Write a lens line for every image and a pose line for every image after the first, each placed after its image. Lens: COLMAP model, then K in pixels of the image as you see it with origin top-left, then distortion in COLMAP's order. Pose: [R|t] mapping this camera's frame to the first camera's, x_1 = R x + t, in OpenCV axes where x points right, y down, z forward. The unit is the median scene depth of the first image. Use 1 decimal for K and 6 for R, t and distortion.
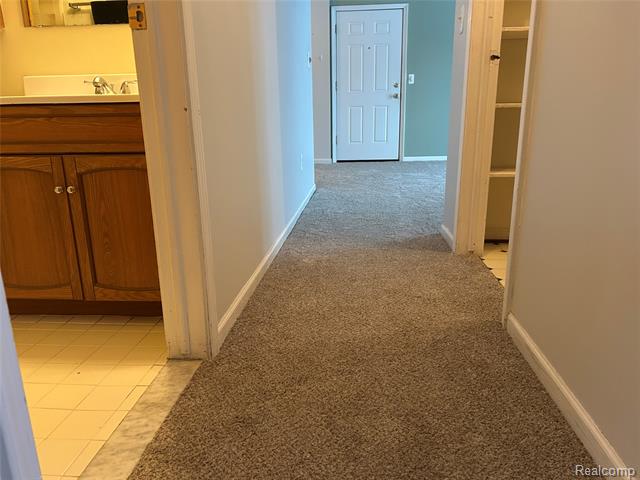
lens RADIAL K [[477.9, 0, 320.0], [0, 477.9, 240.0], [0, 0, 1]] dist [0.045908, 0.000208]
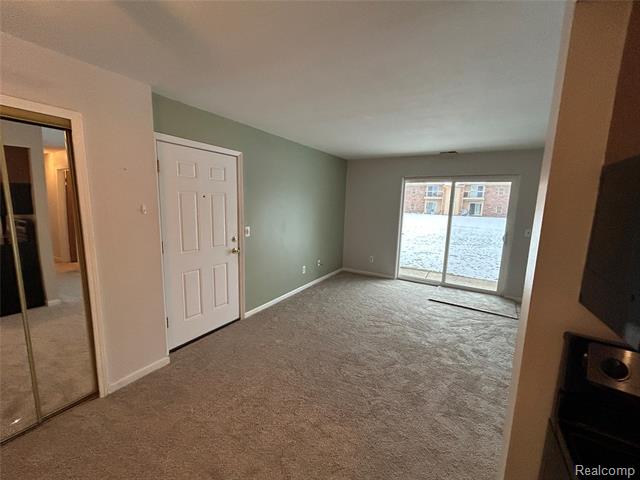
lens RADIAL K [[260.0, 0, 320.0], [0, 260.0, 240.0], [0, 0, 1]] dist [0.001991, 0.000045]
pose [[0.439828, -0.100709, 0.892417, -0.187843], [0.199400, 0.979841, 0.012300, -0.295314], [-0.875666, 0.172538, 0.451043, 0.656279]]
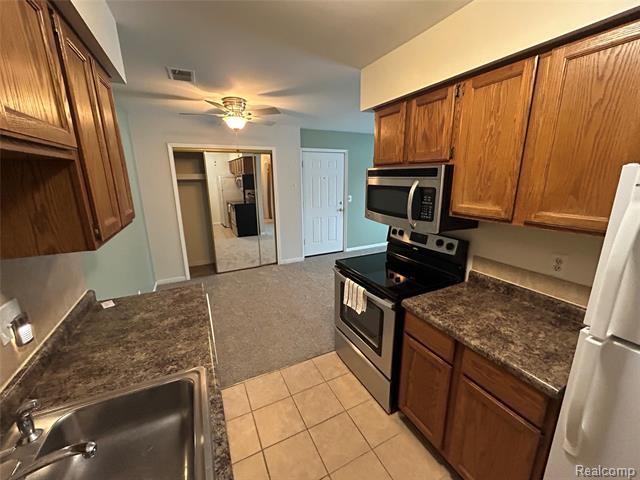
lens RADIAL K [[258.4, 0, 320.0], [0, 258.4, 240.0], [0, 0, 1]] dist [0.000023, -0.000392]
pose [[0.855454, -0.113608, 0.505264, -0.304446], [0.128858, 0.991651, 0.004806, -0.221552], [-0.501591, 0.060996, 0.862952, 0.362267]]
